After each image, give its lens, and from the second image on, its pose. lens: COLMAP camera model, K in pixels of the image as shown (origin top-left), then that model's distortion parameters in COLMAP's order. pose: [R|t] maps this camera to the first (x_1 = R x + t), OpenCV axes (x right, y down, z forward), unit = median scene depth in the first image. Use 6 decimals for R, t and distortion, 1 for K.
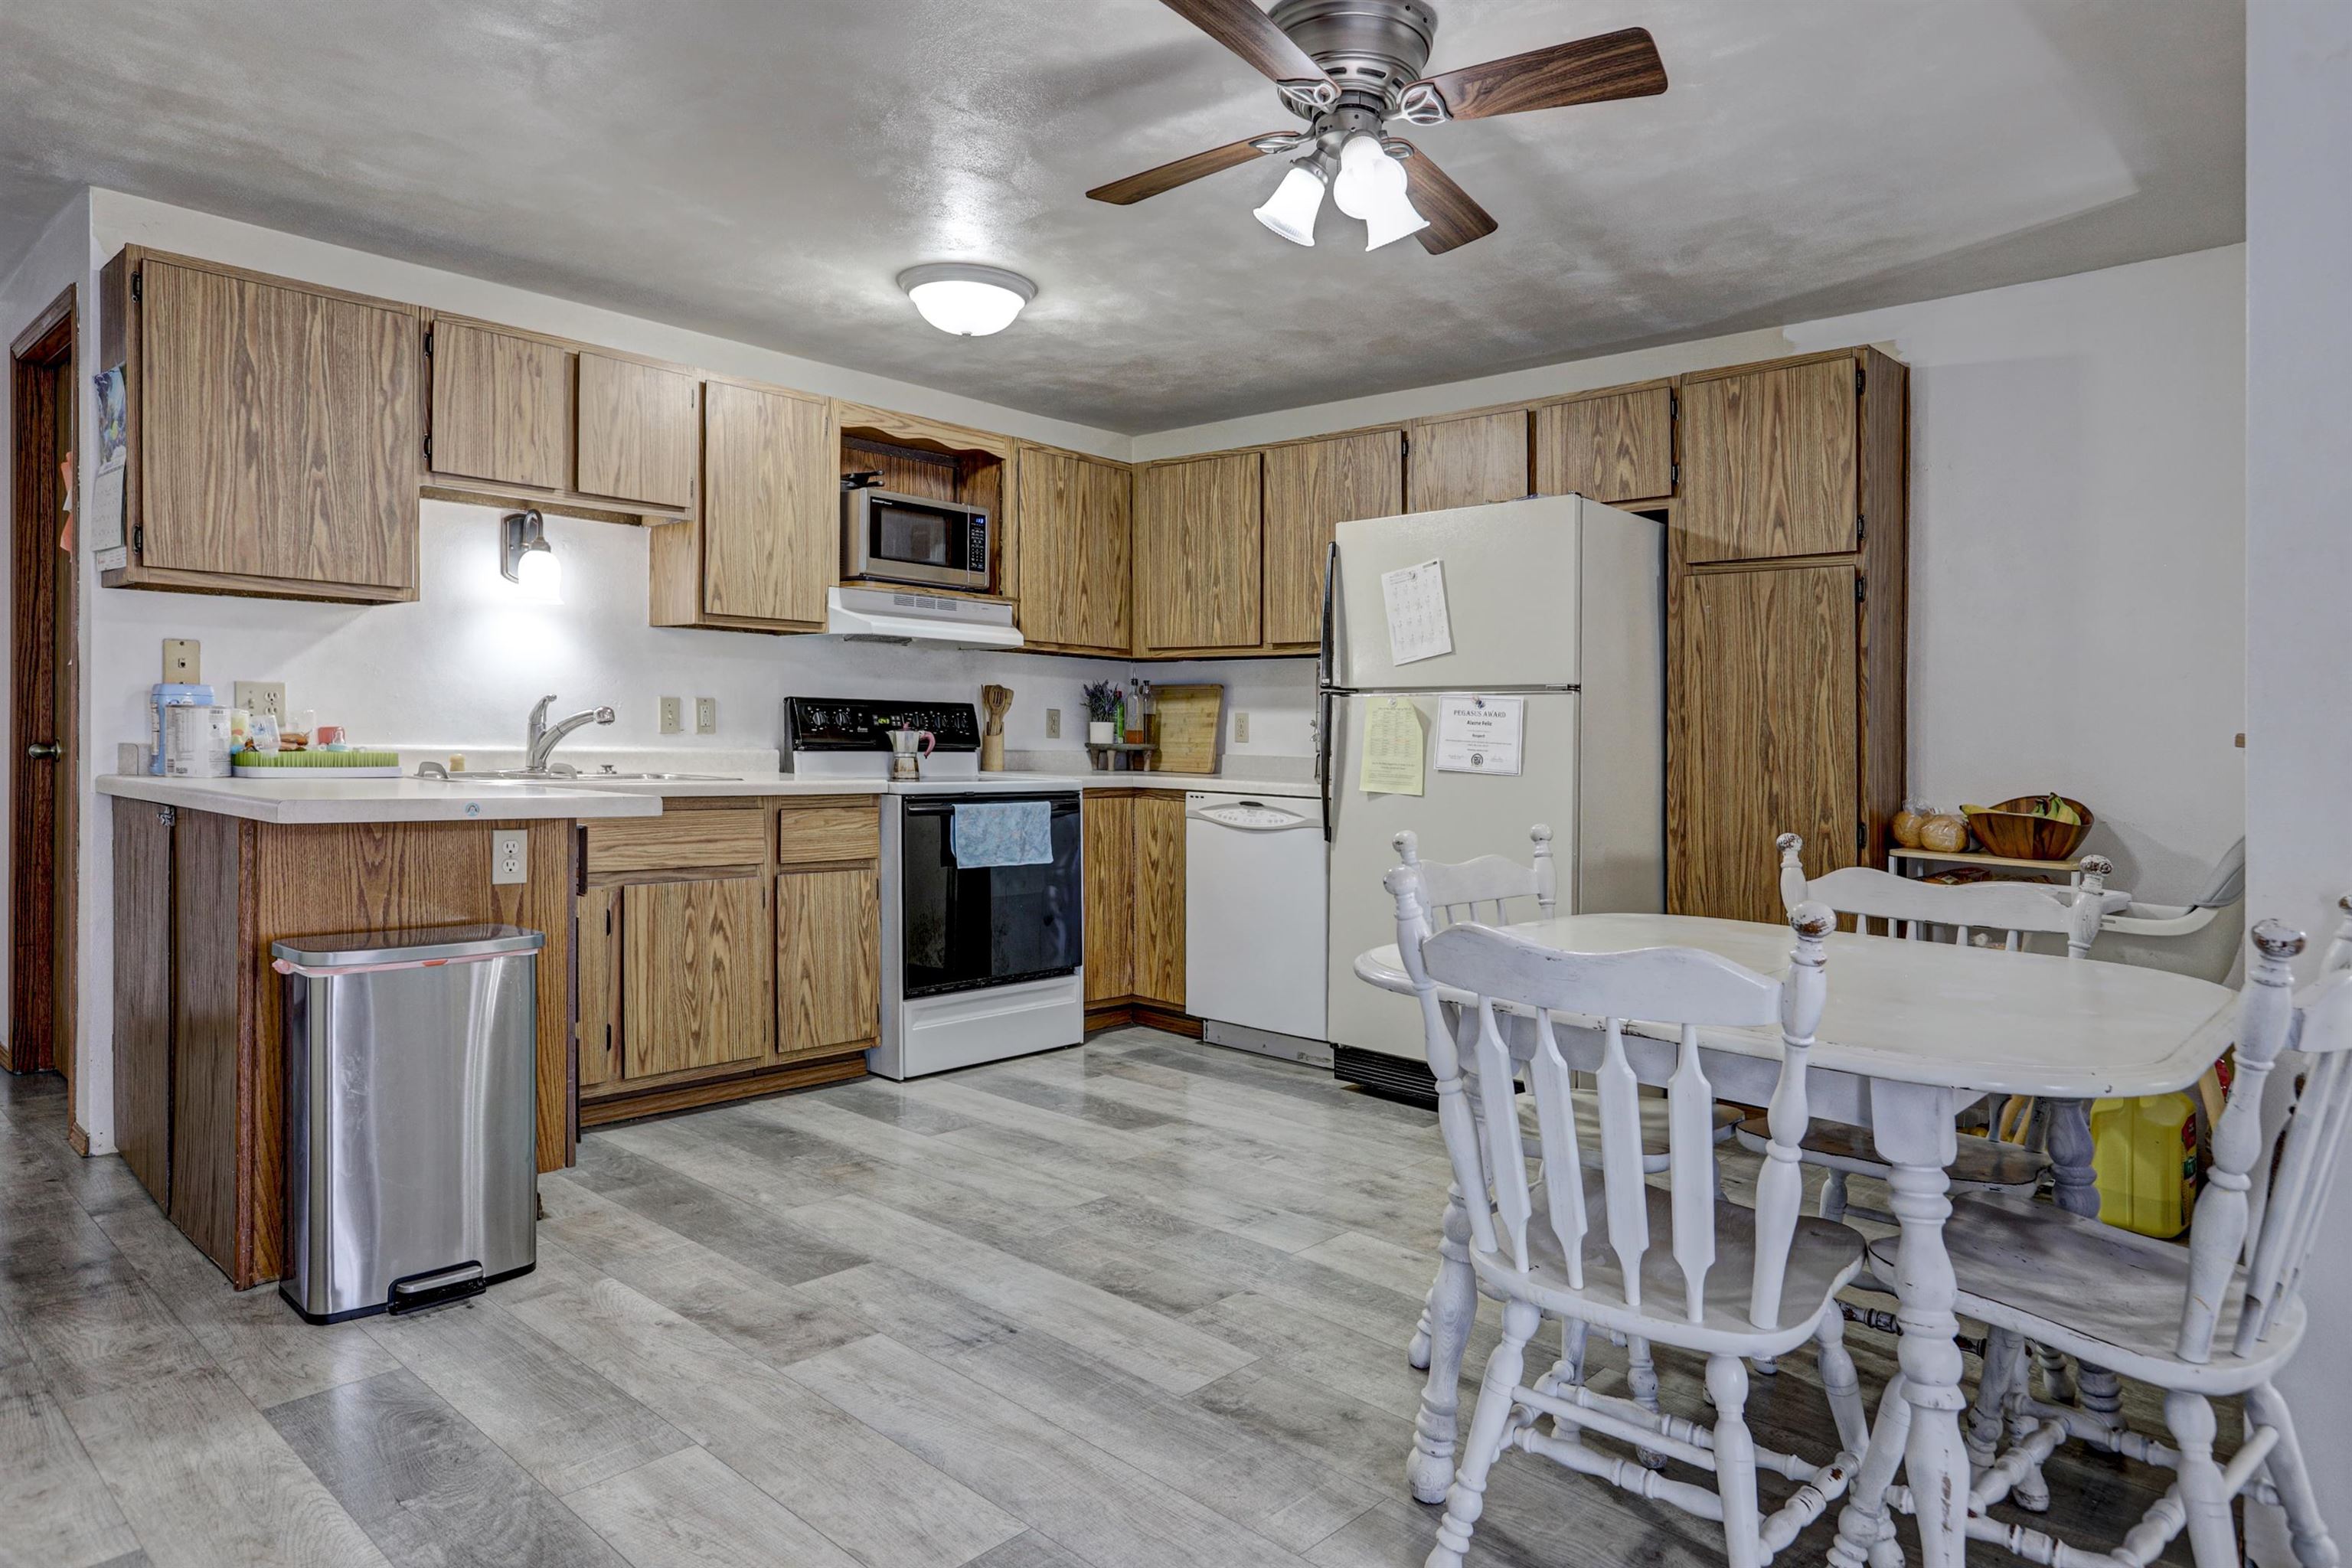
lens RADIAL K [[1418.7, 0, 1178.0], [0, 1418.7, 773.1], [0, 0, 1]] dist [0.000414, 0.001672]
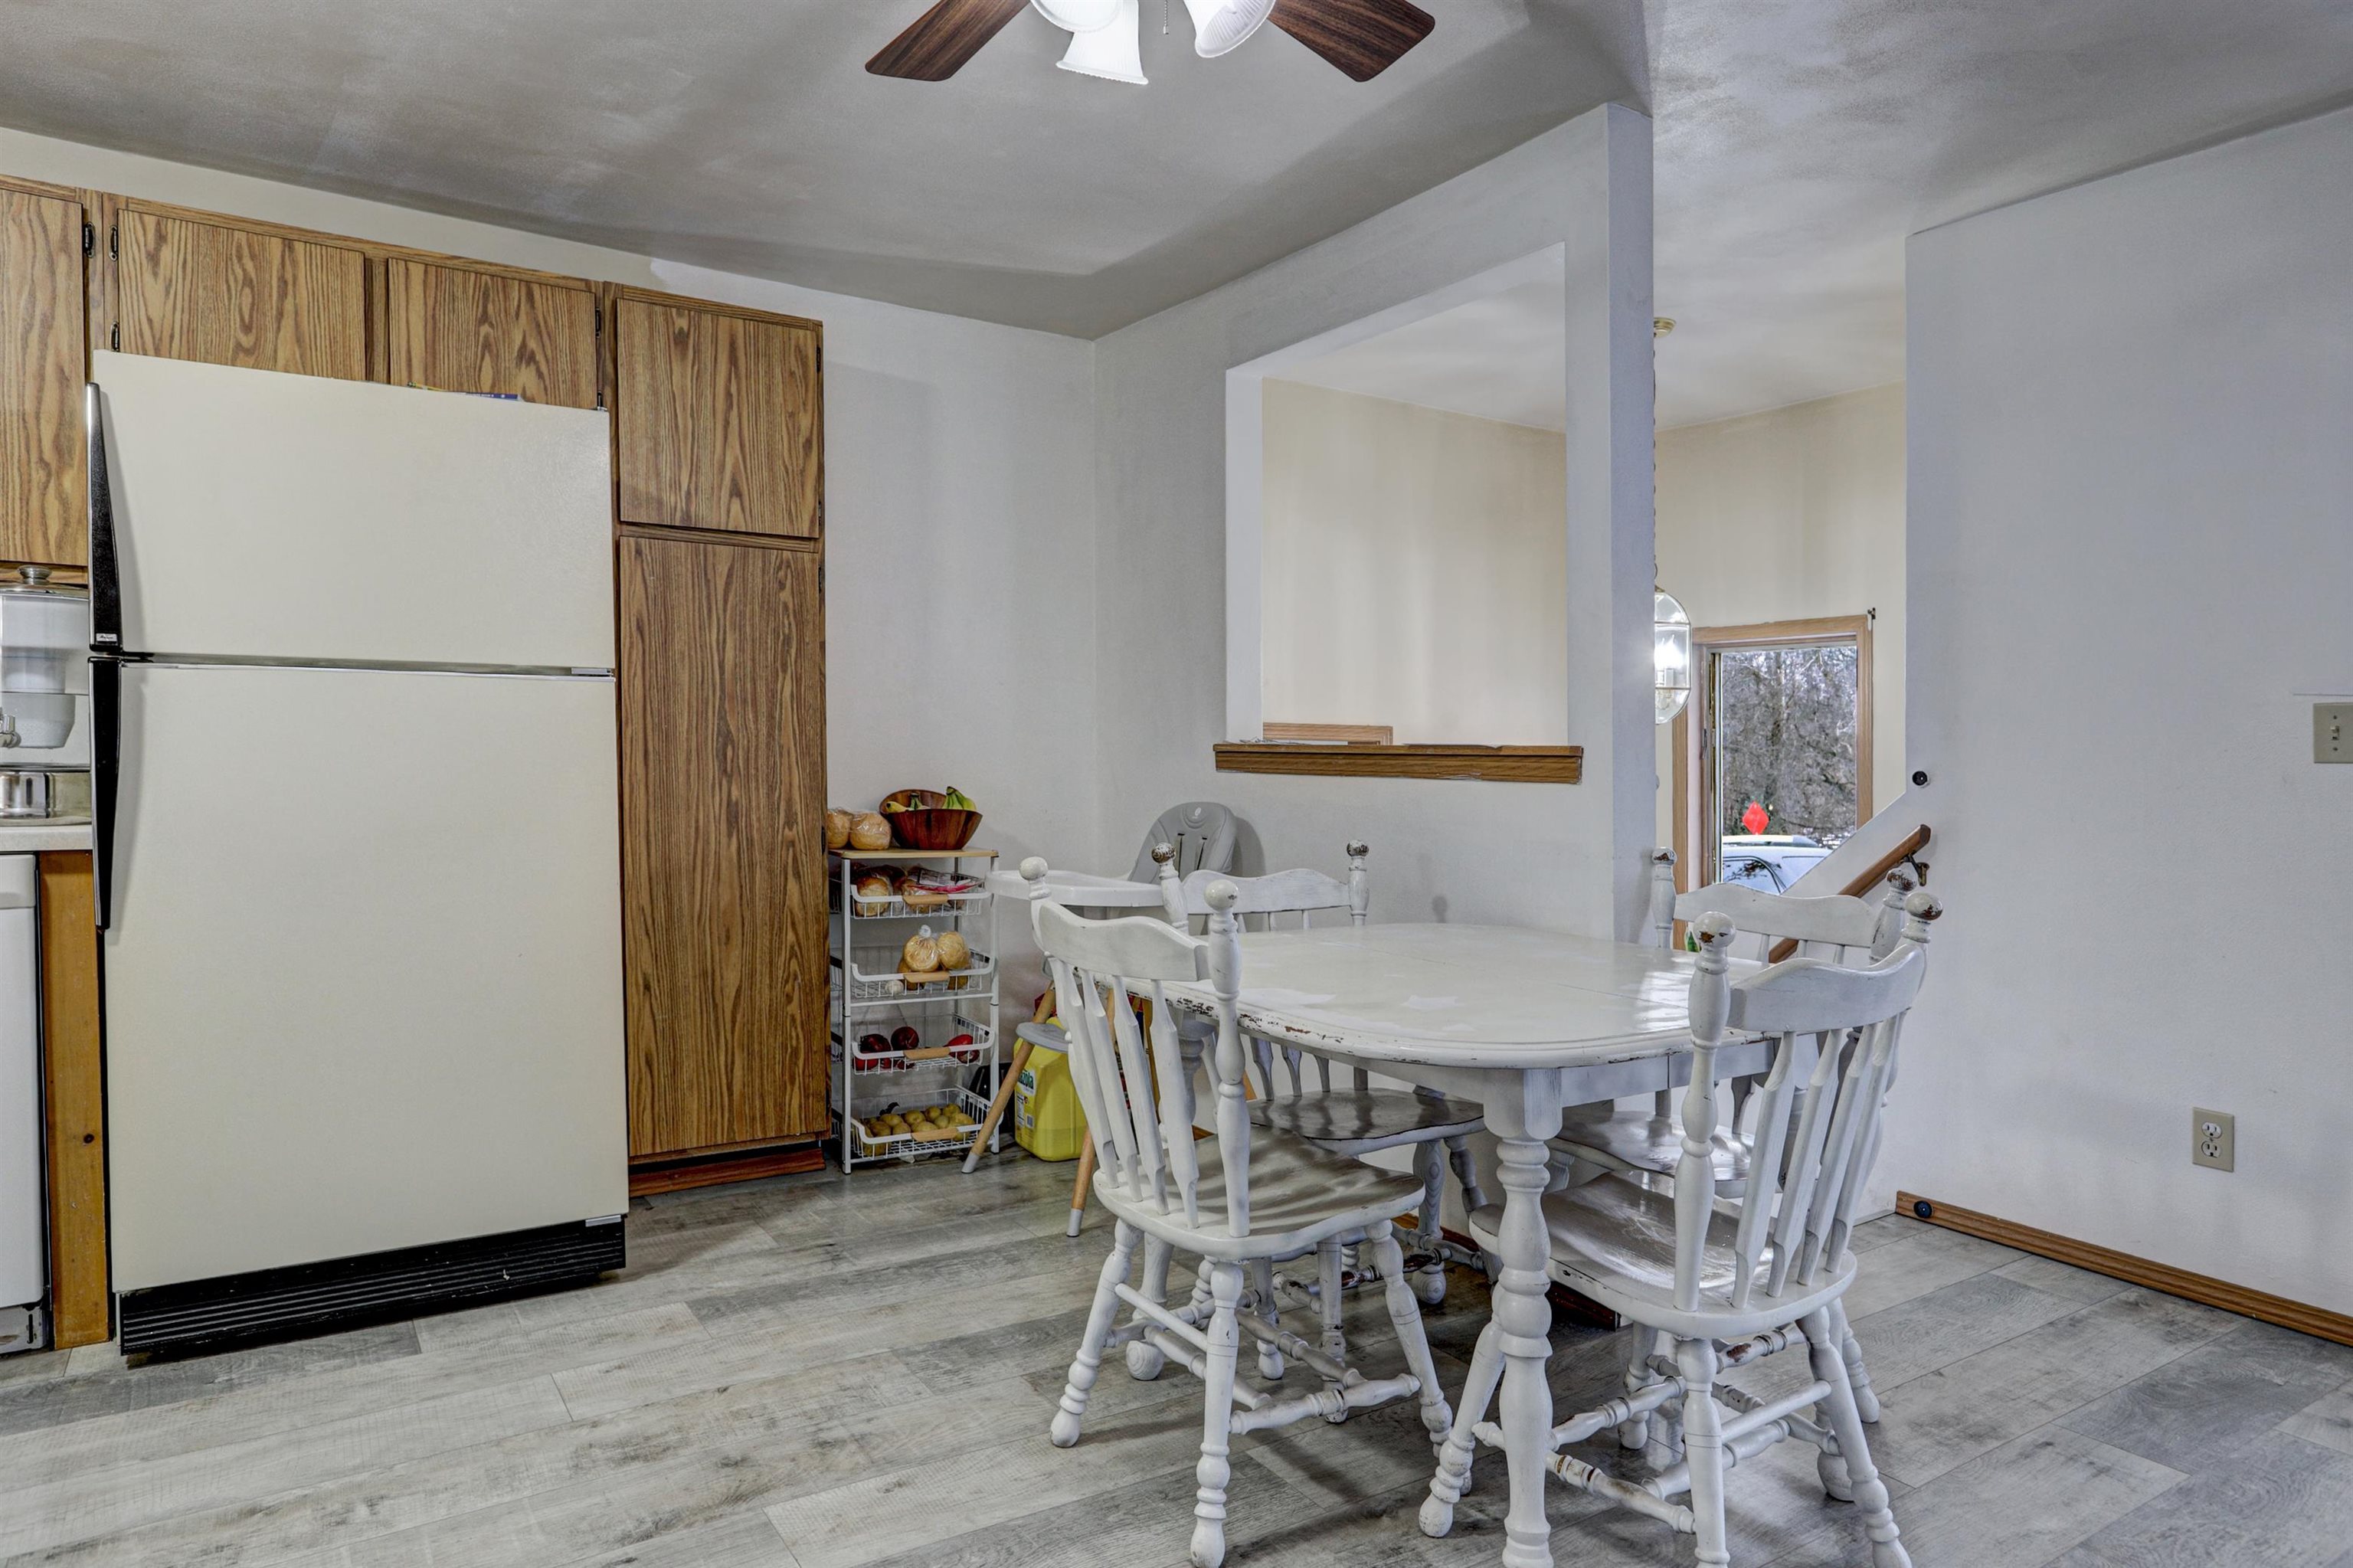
lens RADIAL K [[1419.3, 0, 1190.5], [0, 1419.3, 749.6], [0, 0, 1]] dist [0.000414, 0.001672]
pose [[0.240729, -0.017909, 0.970427, -0.363446], [0.015534, 0.999773, 0.014597, -0.025587], [-0.970468, 0.011561, 0.240952, 0.515244]]
